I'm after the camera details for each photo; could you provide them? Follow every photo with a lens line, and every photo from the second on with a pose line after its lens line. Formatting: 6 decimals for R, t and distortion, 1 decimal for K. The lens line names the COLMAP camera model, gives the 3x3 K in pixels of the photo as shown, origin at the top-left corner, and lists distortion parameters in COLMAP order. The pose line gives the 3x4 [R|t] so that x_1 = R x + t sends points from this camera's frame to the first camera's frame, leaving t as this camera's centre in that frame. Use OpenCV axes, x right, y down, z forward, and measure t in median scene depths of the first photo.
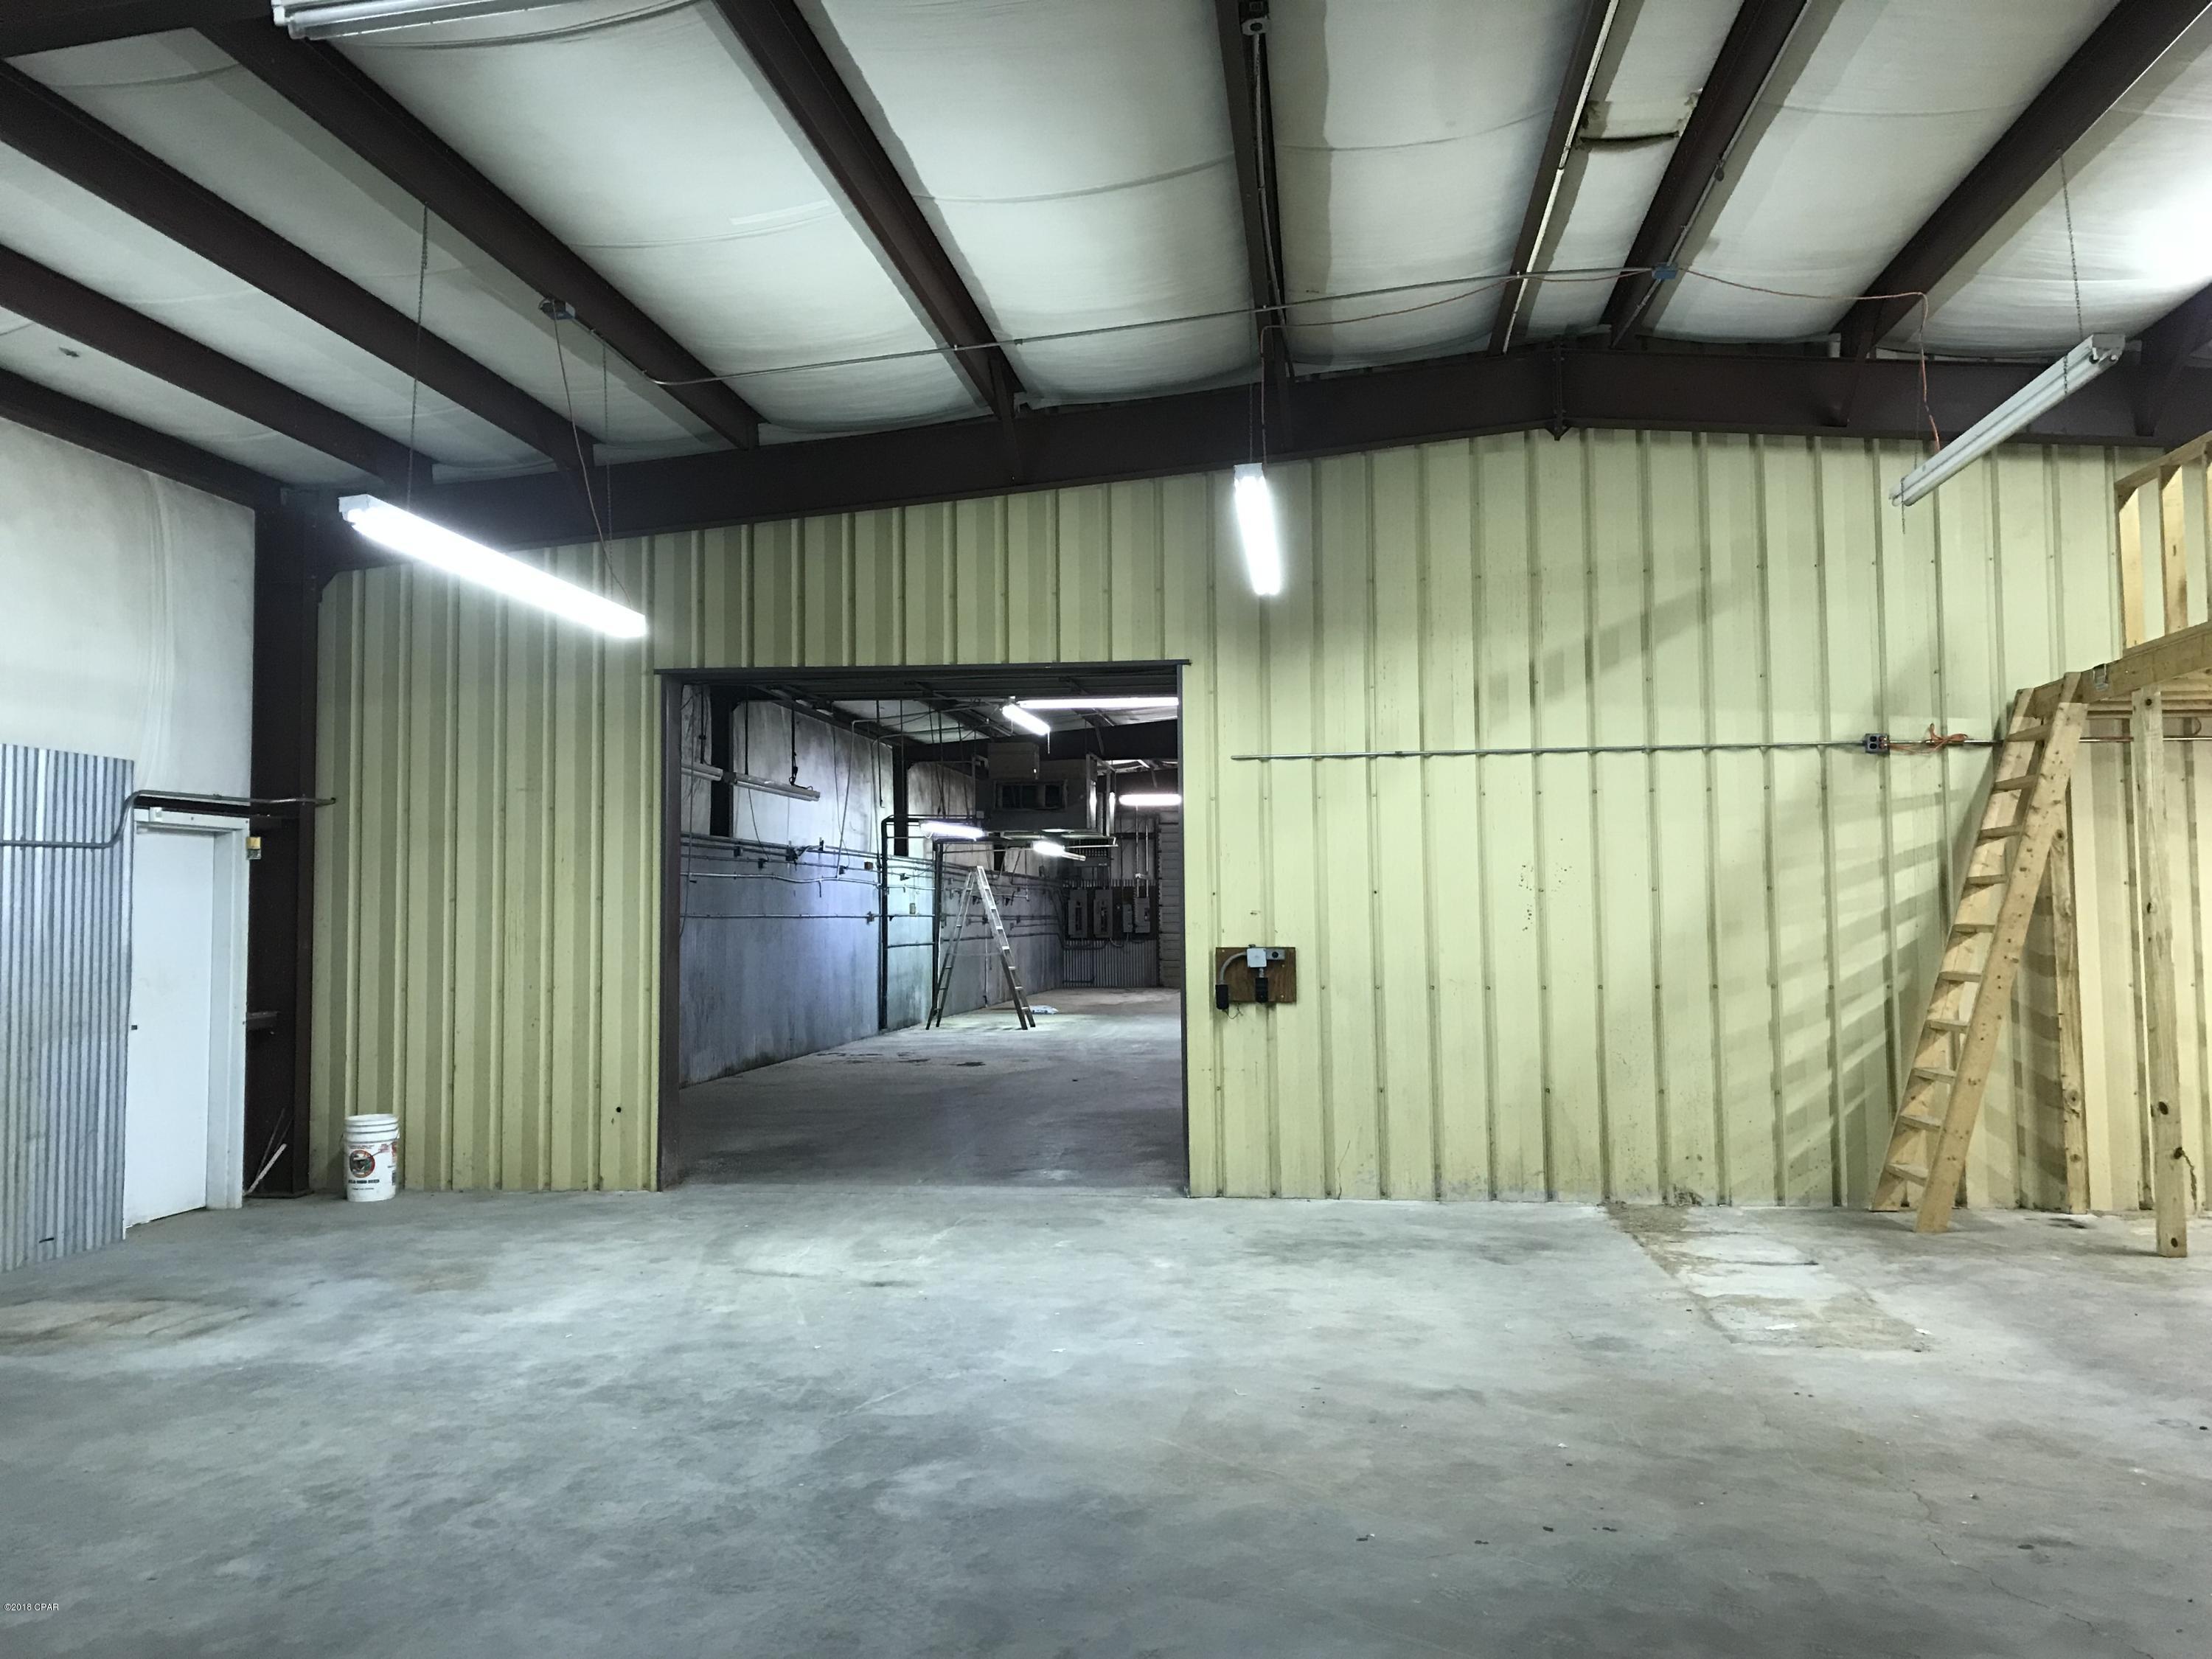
lens RADIAL K [[1790.1, 0, 1106.0], [0, 1790.1, 829.5], [0, 0, 1]] dist [0.003195, -0.000623]
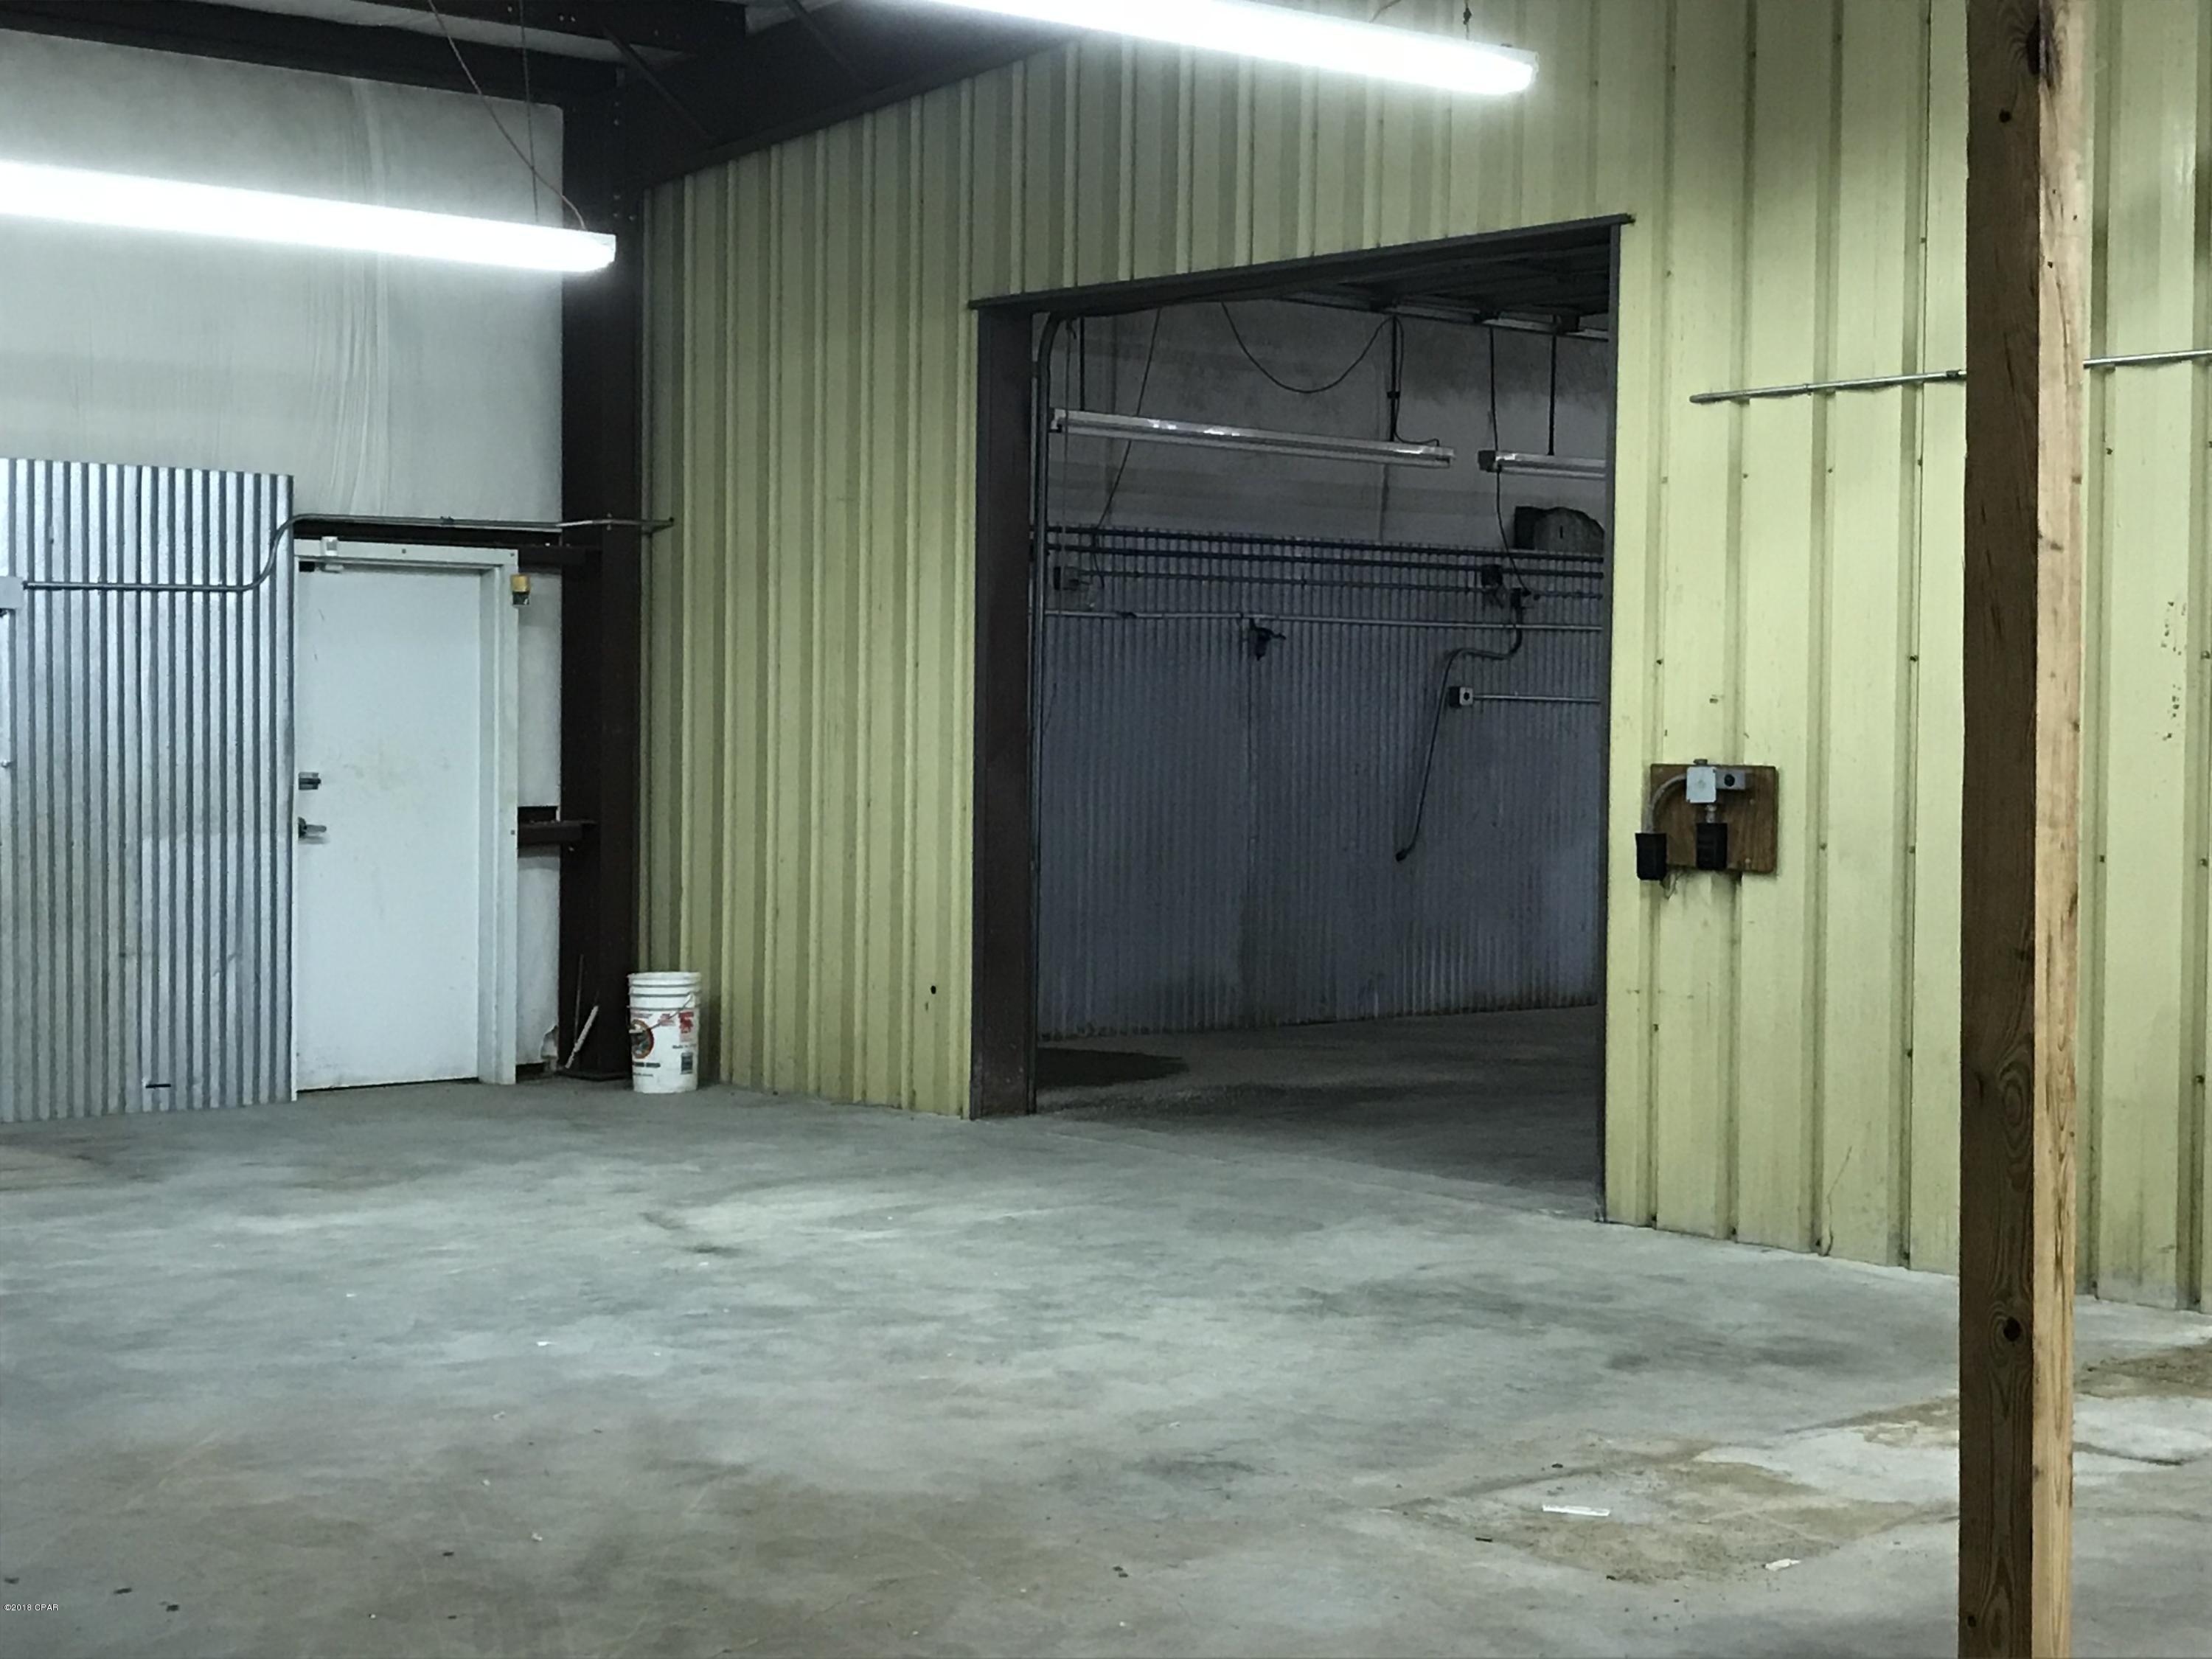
lens RADIAL K [[3288.1, 0, 1106.0], [0, 3288.1, 829.5], [0, 0, 1]] dist [0.119284, 0.001548]
pose [[0.740987, 0.039271, -0.670370, 0.151244], [0.016339, 0.996939, 0.076462, 0.002089], [0.671320, -0.067610, 0.738077, 0.043676]]
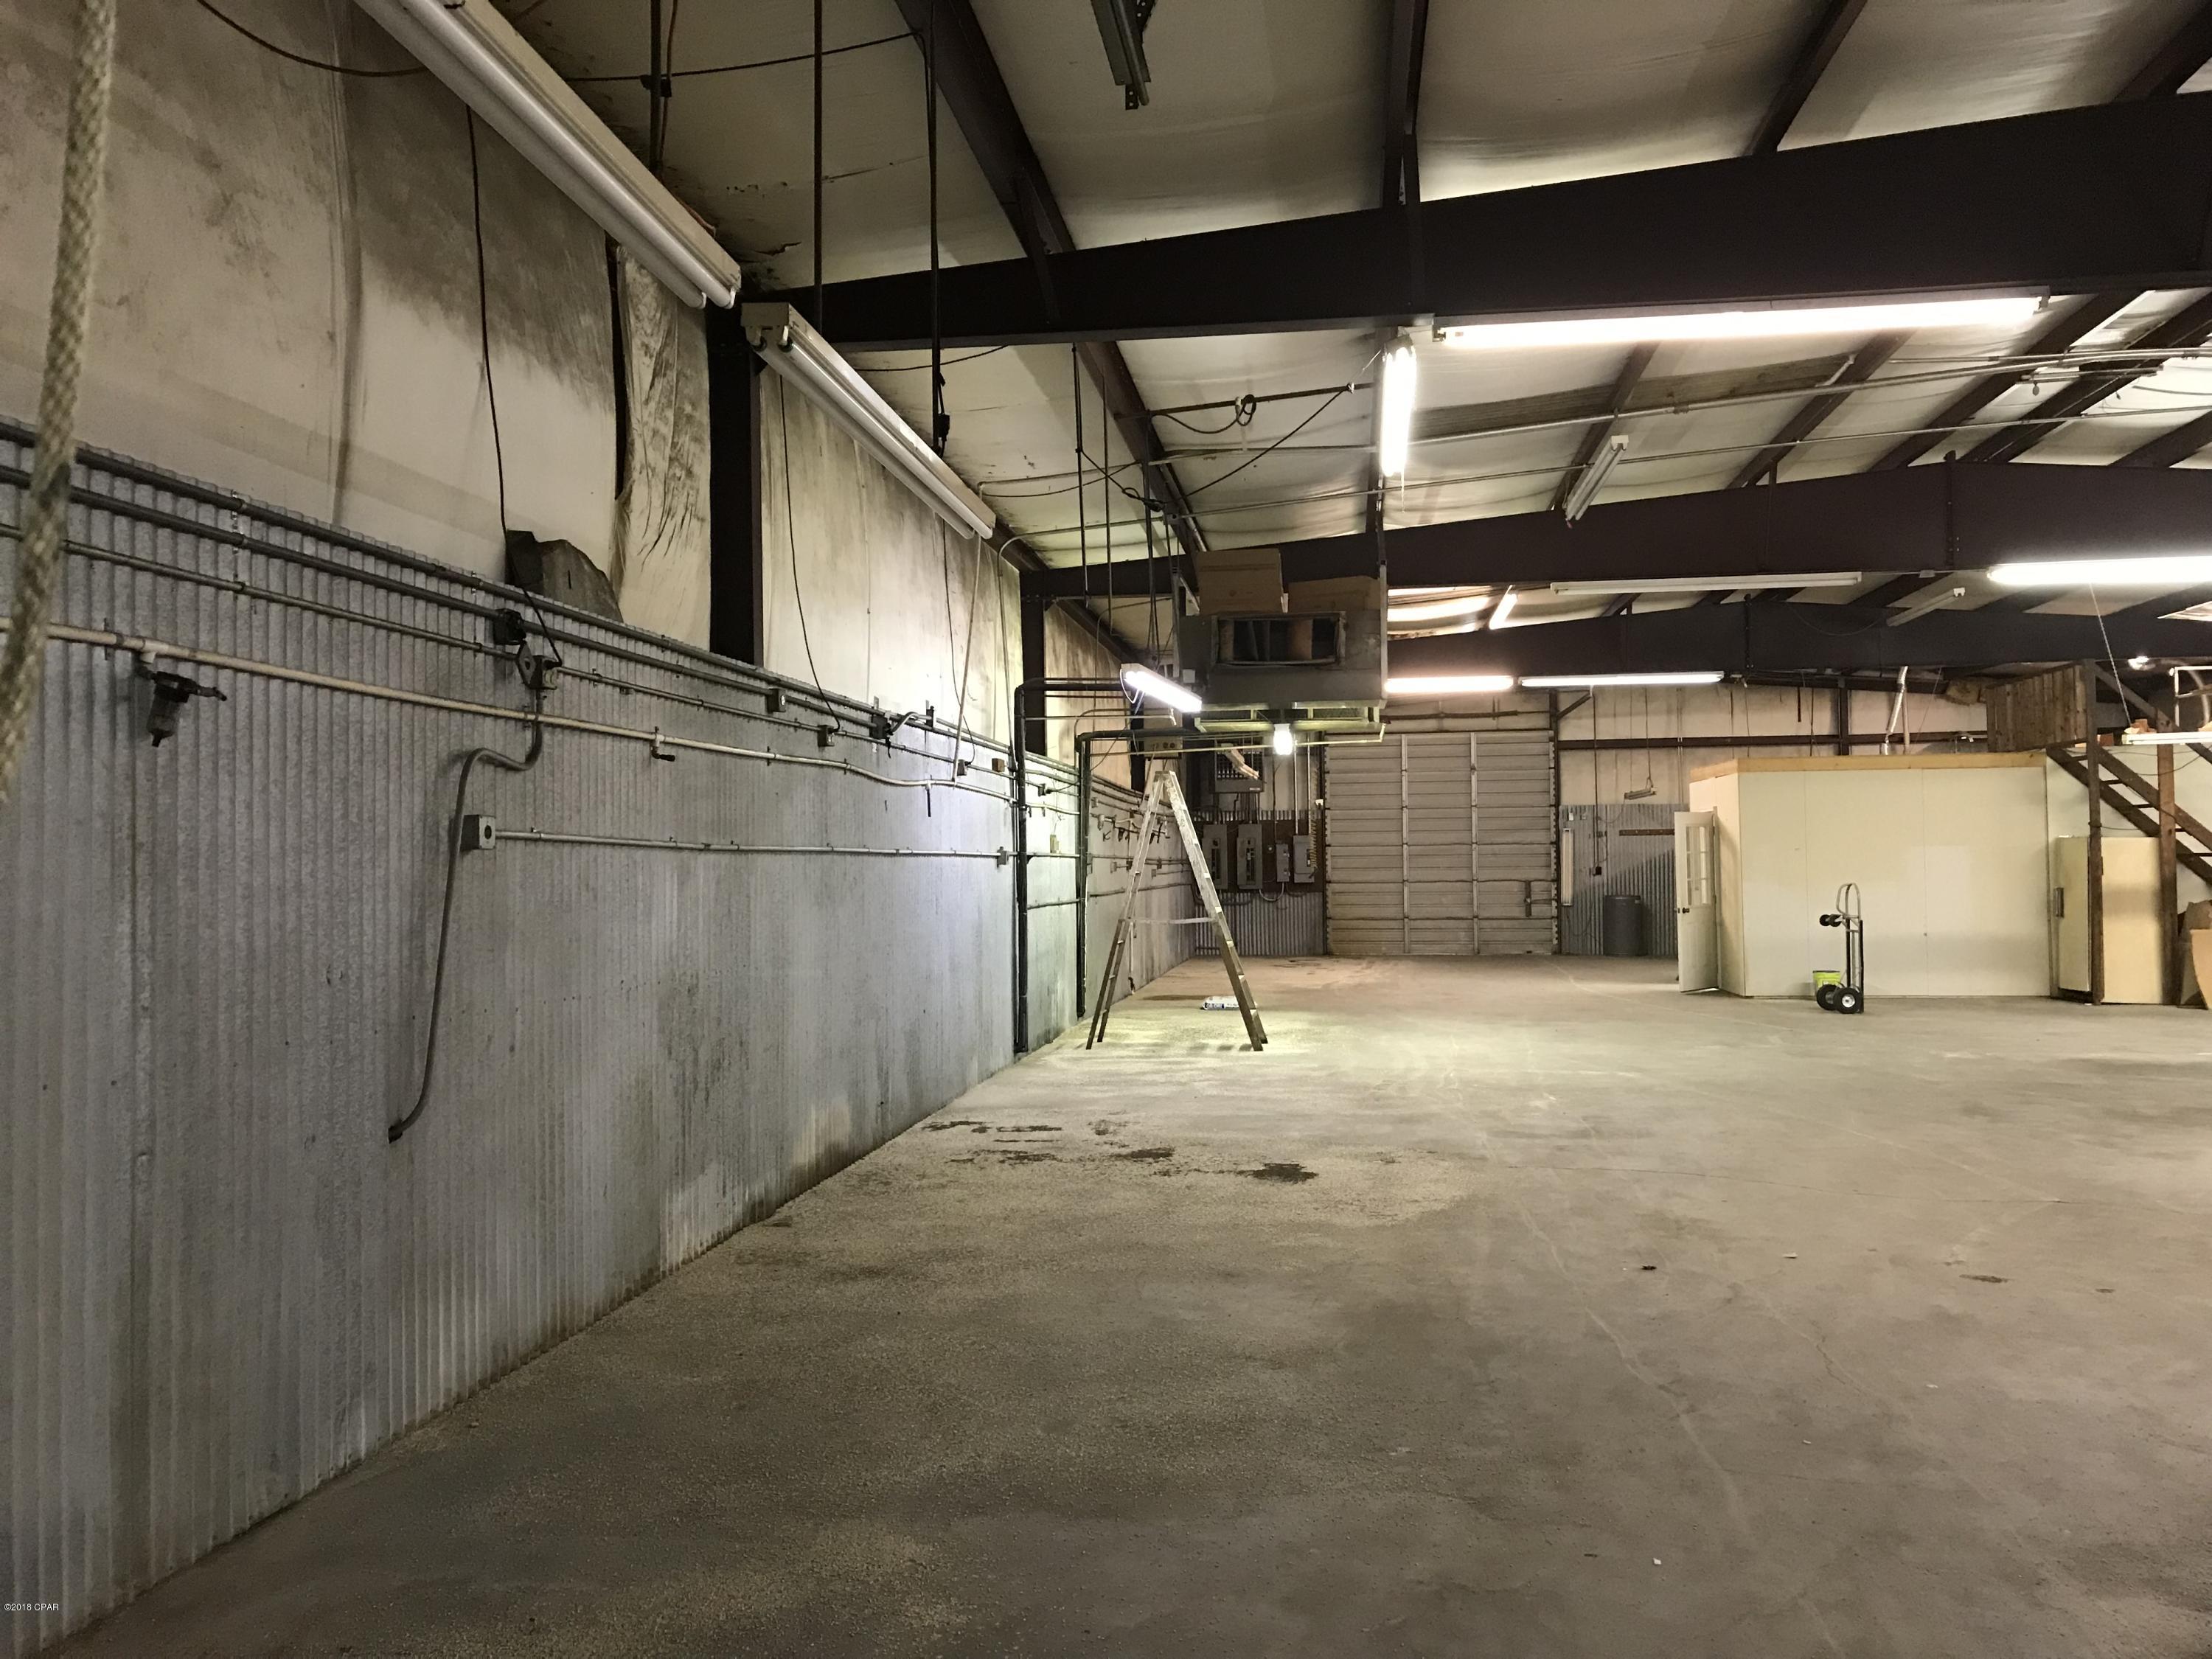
lens RADIAL K [[1821.8, 0, 1104.7], [0, 1821.8, 807.0], [0, 0, 1]] dist [0.007133, 0.017000]
pose [[0.999913, -0.005729, -0.011844, -0.056019], [0.005921, 0.999851, 0.016218, 0.014644], [0.011749, -0.016287, 0.999798, 0.259692]]
